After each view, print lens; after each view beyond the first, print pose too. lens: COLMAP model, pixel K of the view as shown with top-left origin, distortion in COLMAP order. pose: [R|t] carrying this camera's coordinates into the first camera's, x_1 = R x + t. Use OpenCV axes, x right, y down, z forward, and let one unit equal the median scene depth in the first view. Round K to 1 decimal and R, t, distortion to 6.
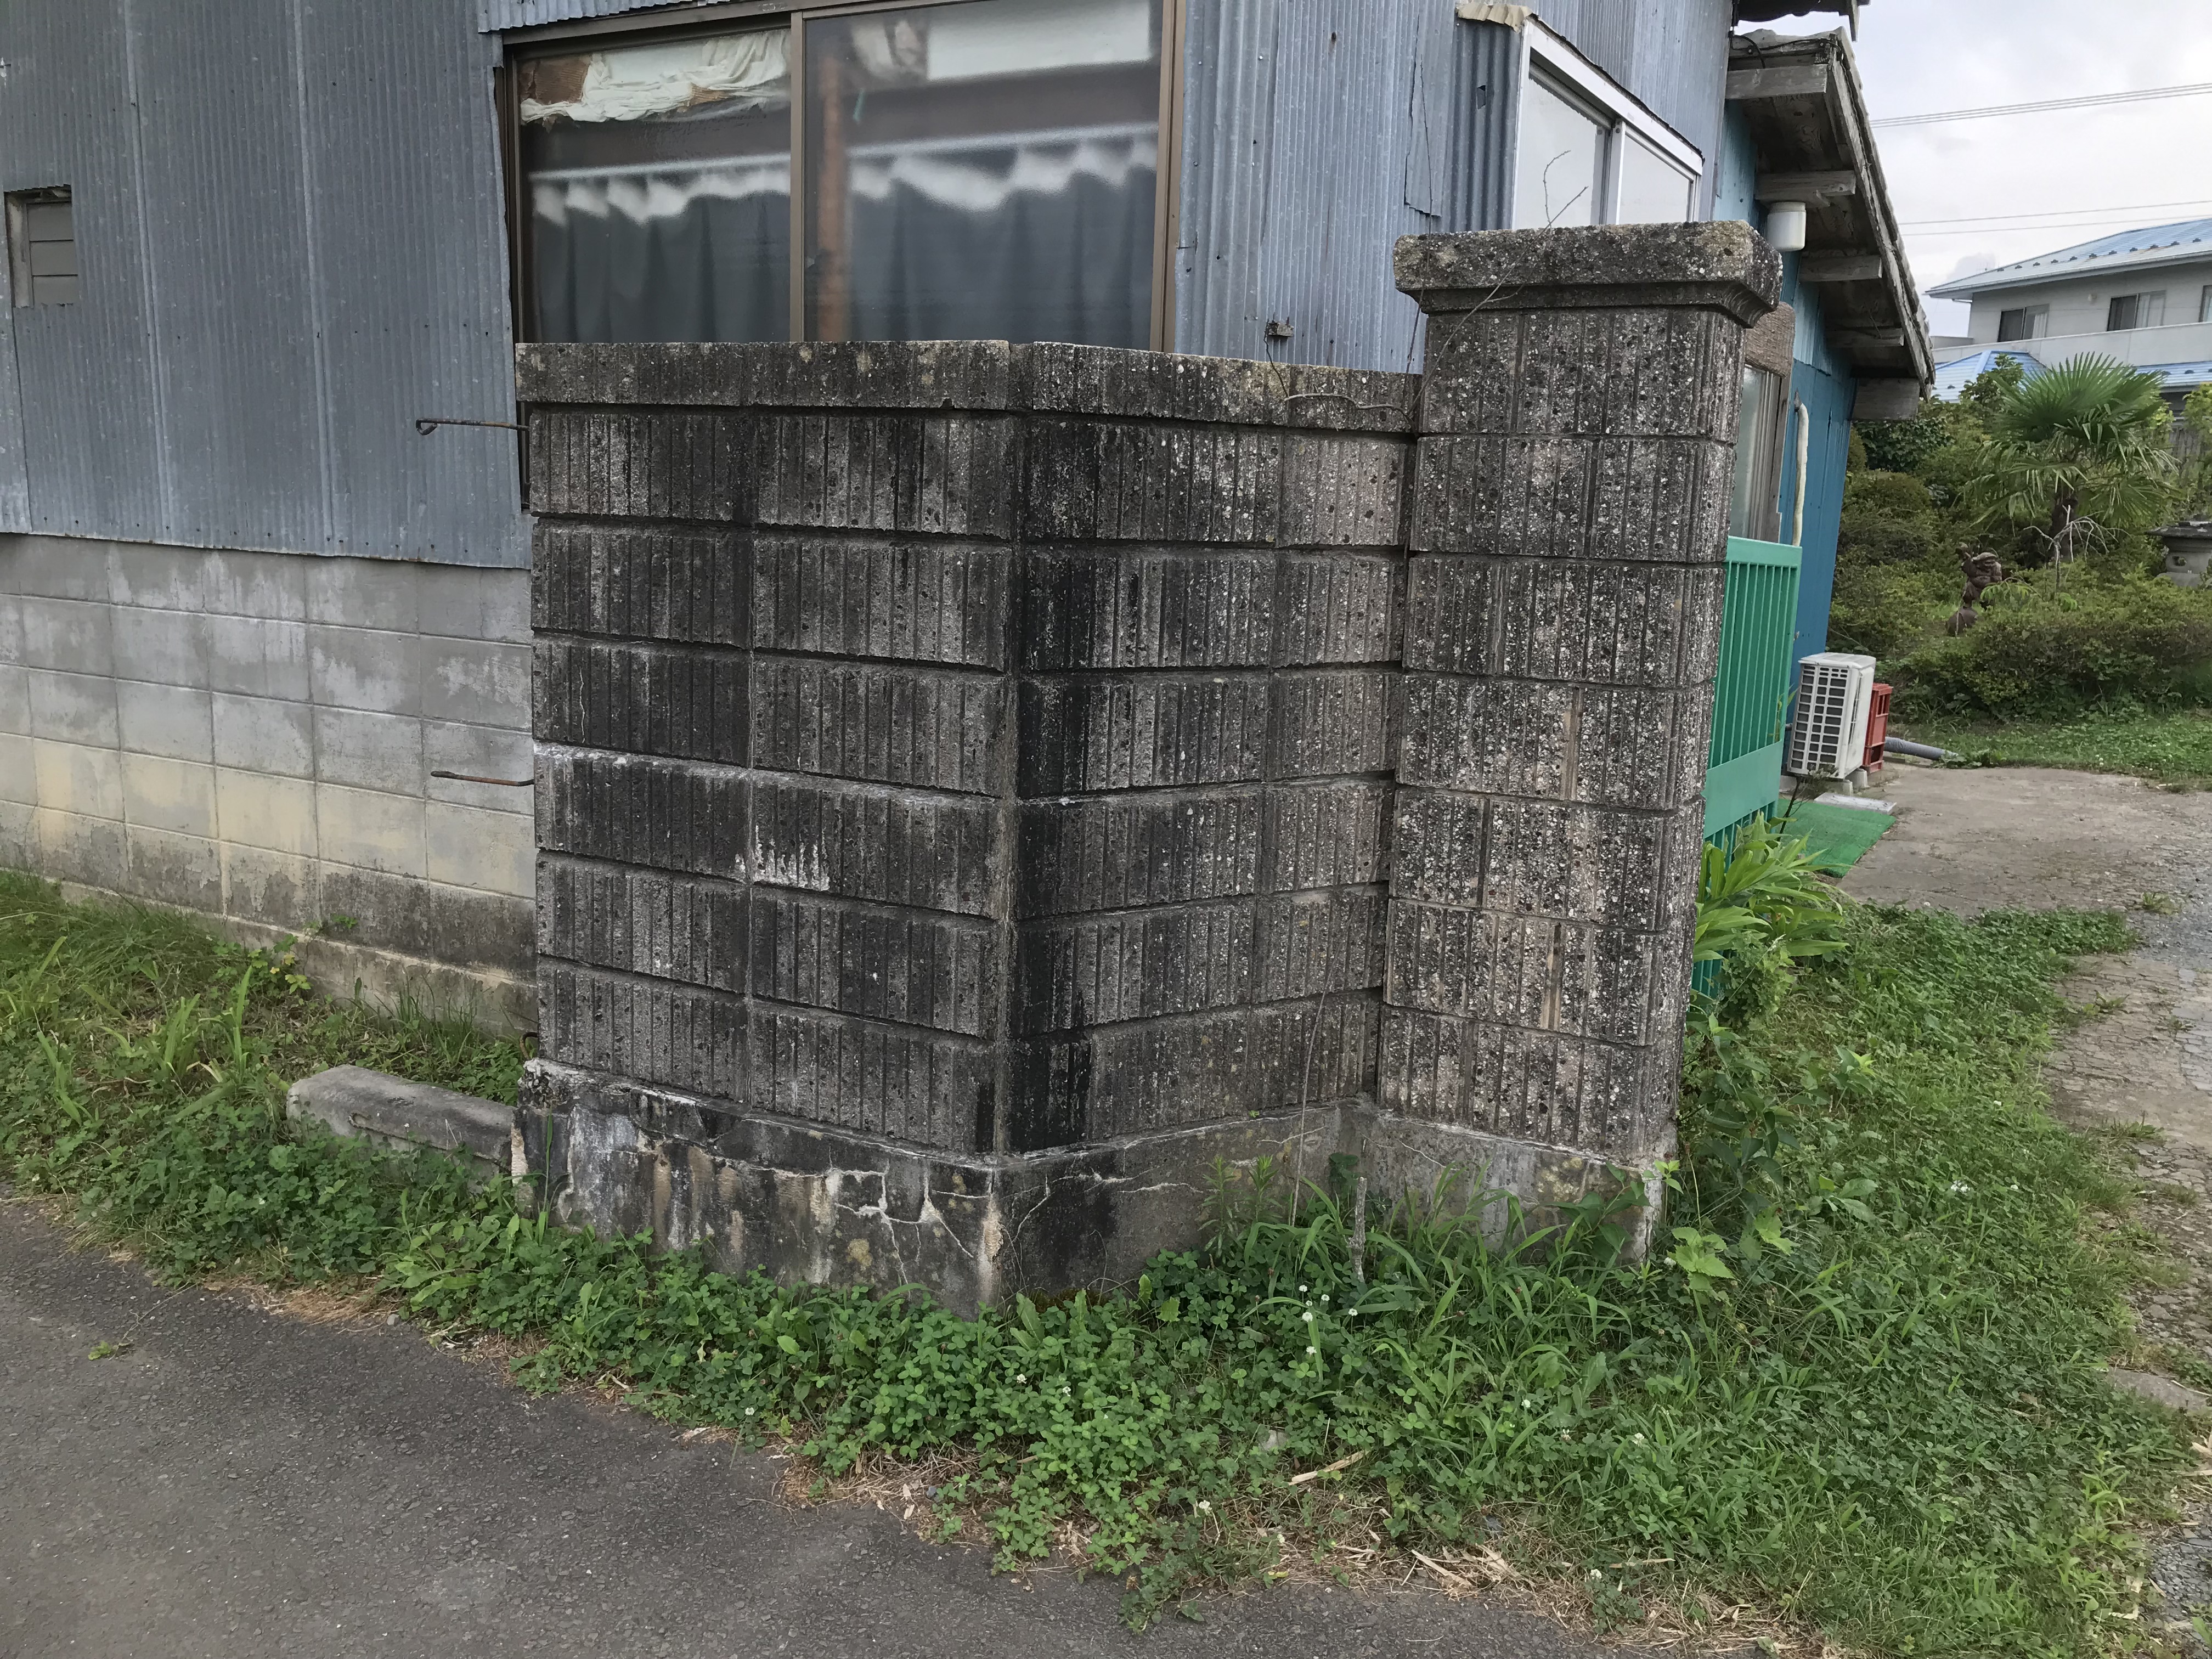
lens RADIAL K [[1802.9, 0, 1106.0], [0, 1802.9, 829.5], [0, 0, 1]] dist [0.120284, -0.183982]
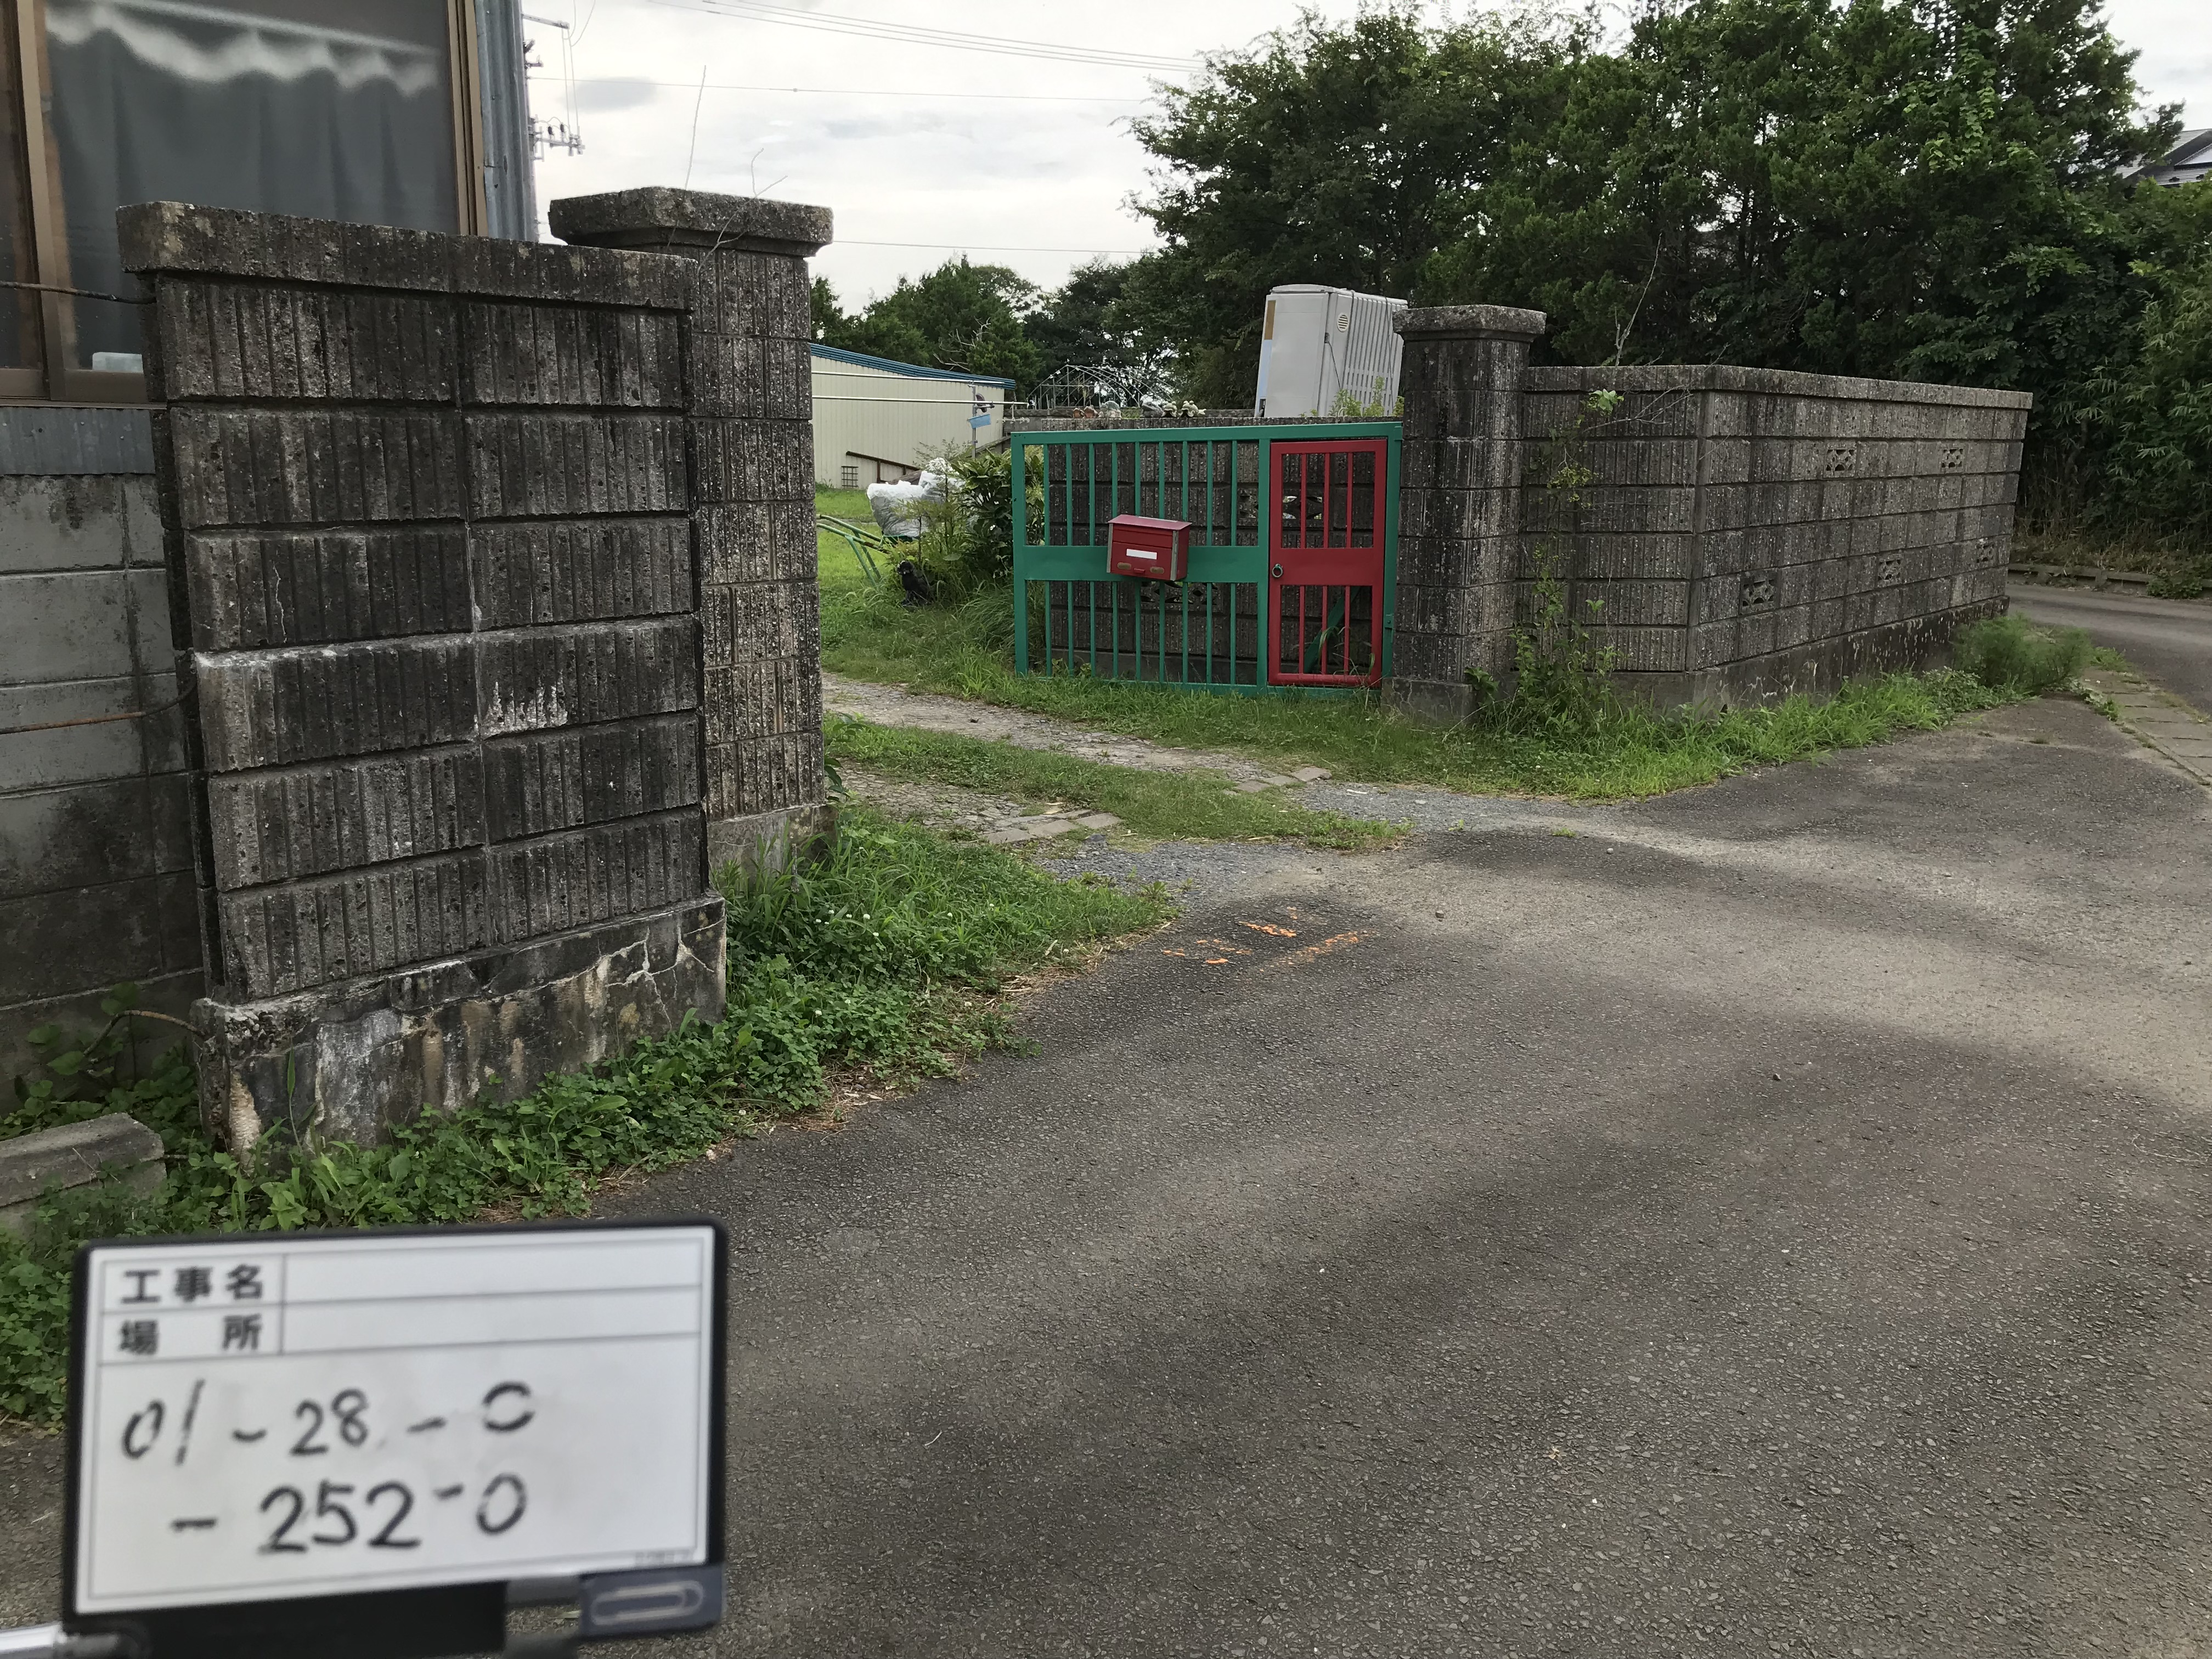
lens RADIAL K [[1802.9, 0, 1106.0], [0, 1802.9, 829.5], [0, 0, 1]] dist [0.120284, -0.183982]
pose [[0.199382, -0.240845, 0.949863, -1.194681], [0.176615, 0.962284, 0.206922, -0.080030], [-0.963874, 0.126503, 0.234399, 0.398431]]
